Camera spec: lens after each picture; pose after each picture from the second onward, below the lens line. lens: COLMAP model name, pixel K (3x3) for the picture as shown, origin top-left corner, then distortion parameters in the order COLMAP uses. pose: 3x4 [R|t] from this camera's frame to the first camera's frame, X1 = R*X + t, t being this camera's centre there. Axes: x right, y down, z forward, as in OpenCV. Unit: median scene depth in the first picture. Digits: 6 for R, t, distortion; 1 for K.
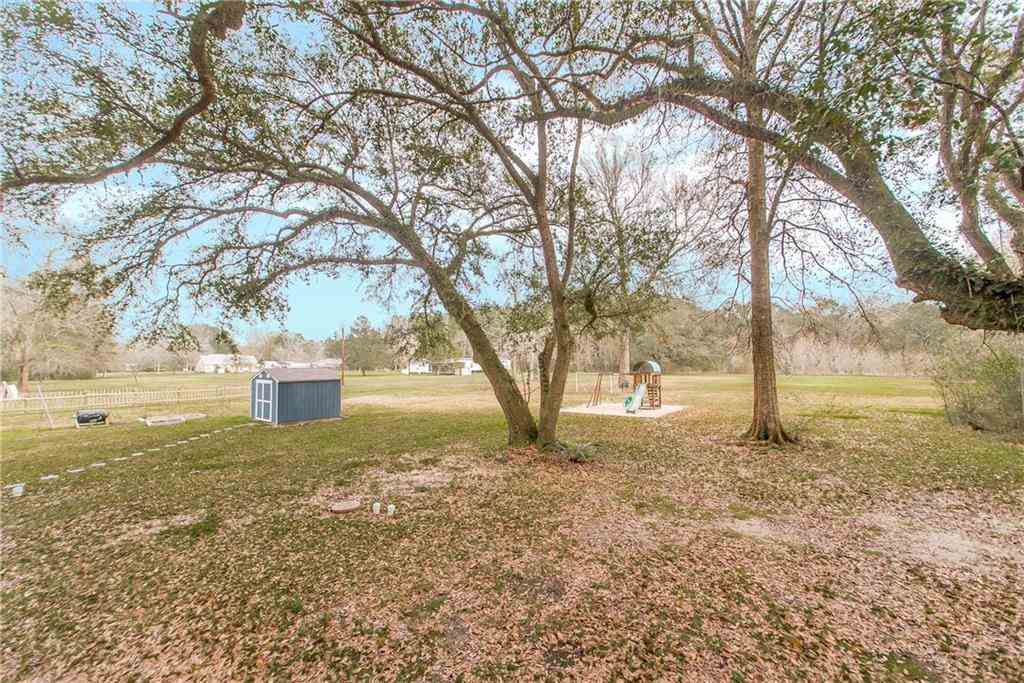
lens RADIAL K [[425.0, 0, 514.4], [0, 425.0, 348.1], [0, 0, 1]] dist [0.002406, -0.000002]
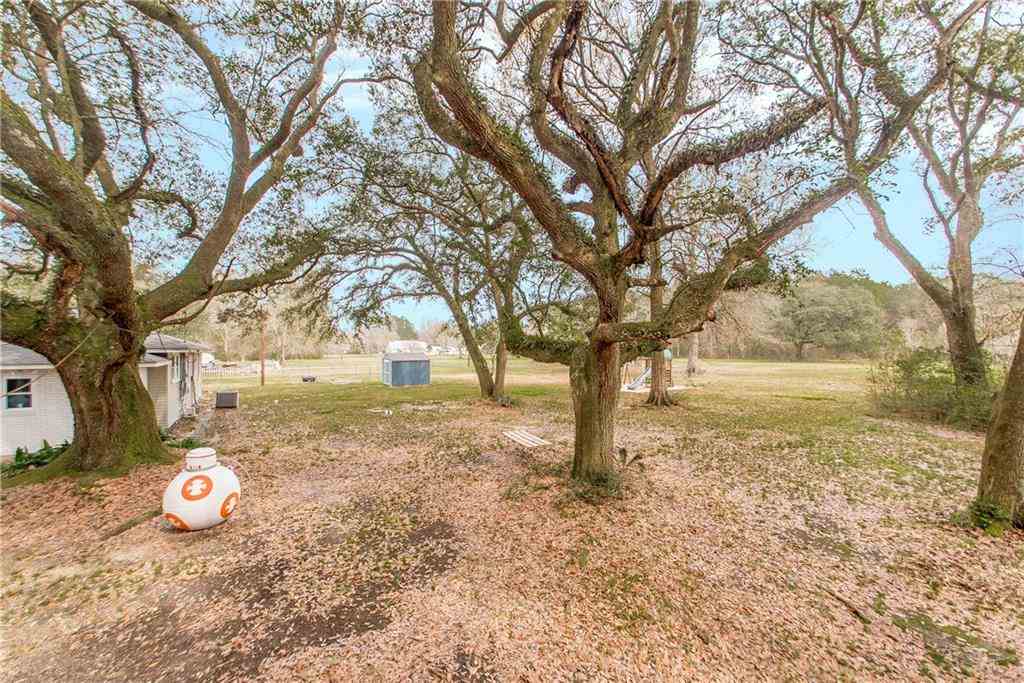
lens RADIAL K [[425.0, 0, 512.5], [0, 425.0, 339.1], [0, 0, 1]] dist [0.002406, -0.000002]
pose [[0.933595, -0.005570, -0.358285, 0.627786], [0.010813, 0.999862, 0.012632, -0.028218], [0.358166, -0.015667, 0.933527, -0.504524]]
